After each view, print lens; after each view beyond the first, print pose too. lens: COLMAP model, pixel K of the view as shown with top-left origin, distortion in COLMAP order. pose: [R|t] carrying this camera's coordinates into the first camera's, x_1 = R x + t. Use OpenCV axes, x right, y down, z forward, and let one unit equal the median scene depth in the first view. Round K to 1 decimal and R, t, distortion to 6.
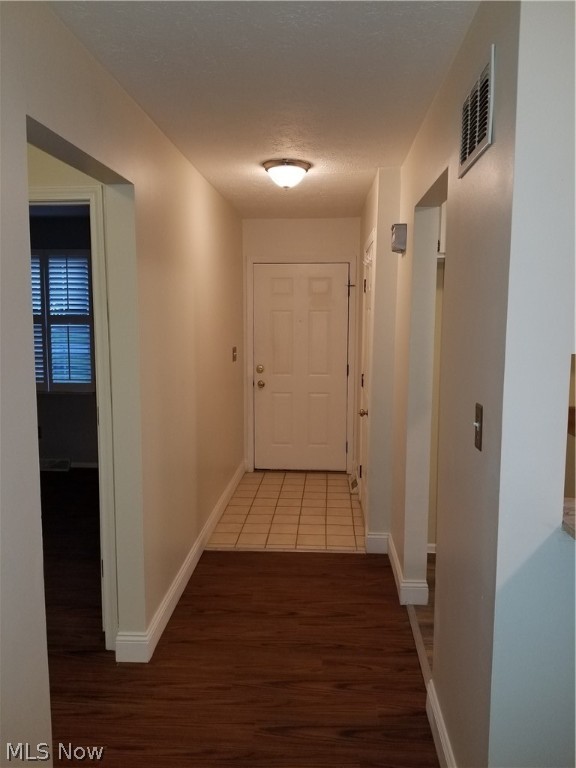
lens RADIAL K [[609.1, 0, 293.7], [0, 609.1, 384.9], [0, 0, 1]] dist [0.058604, -0.107262]
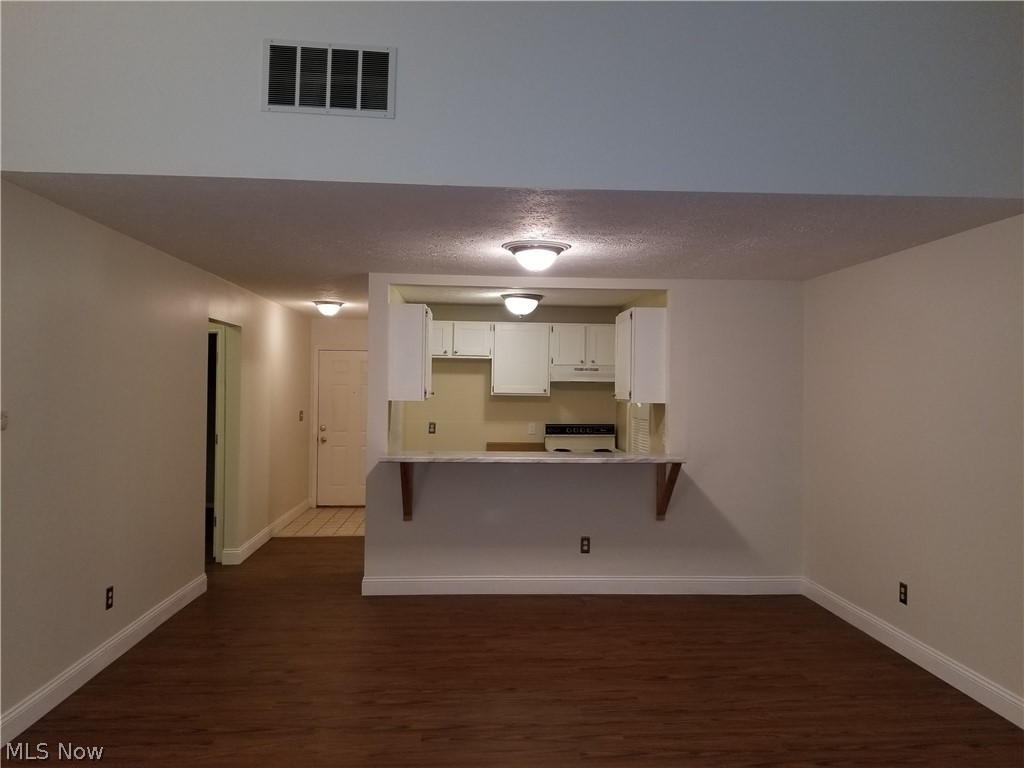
lens RADIAL K [[812.1, 0, 550.8], [0, 812.1, 378.5], [0, 0, 1]] dist [0.058604, -0.107262]
pose [[0.986784, 0.007737, 0.161854, 0.213610], [0.012615, 0.992159, -0.124343, 0.135907], [-0.161547, 0.124741, 0.978950, -1.213842]]
